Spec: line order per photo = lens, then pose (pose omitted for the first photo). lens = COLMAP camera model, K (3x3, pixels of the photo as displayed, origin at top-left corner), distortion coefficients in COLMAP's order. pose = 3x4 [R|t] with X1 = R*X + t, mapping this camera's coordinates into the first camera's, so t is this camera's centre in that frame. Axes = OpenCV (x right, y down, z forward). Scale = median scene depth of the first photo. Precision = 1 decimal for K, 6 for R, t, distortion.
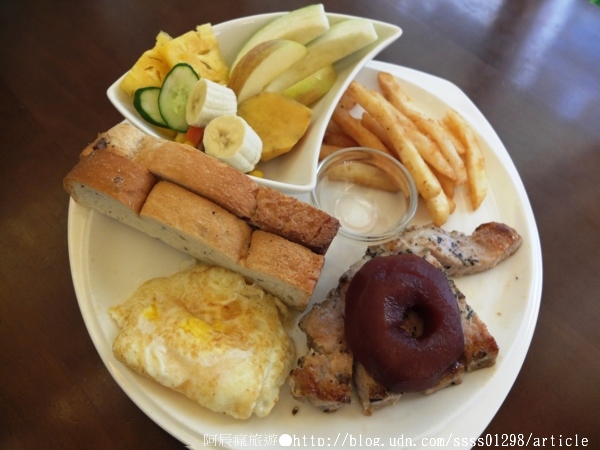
lens RADIAL K [[484.4, 0, 300.0], [0, 484.4, 225.0], [0, 0, 1]] dist [-0.052893, 0.010078]
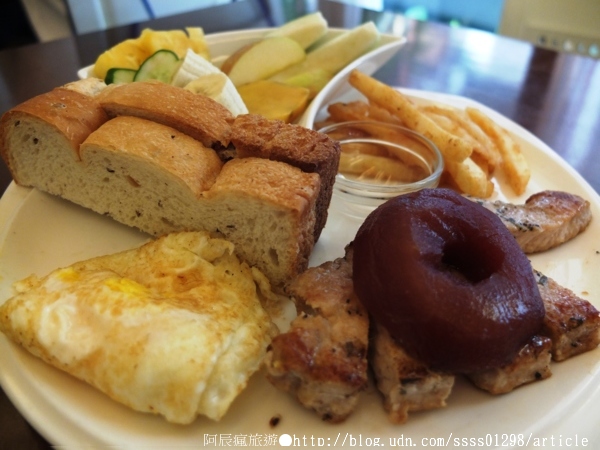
lens RADIAL K [[484.4, 0, 300.0], [0, 484.4, 225.0], [0, 0, 1]] dist [-0.052893, 0.010078]
pose [[0.999323, -0.013042, -0.034397, 0.044418], [-0.001506, 0.919756, -0.392489, 0.401359], [0.036756, 0.392275, 0.919113, 0.372985]]
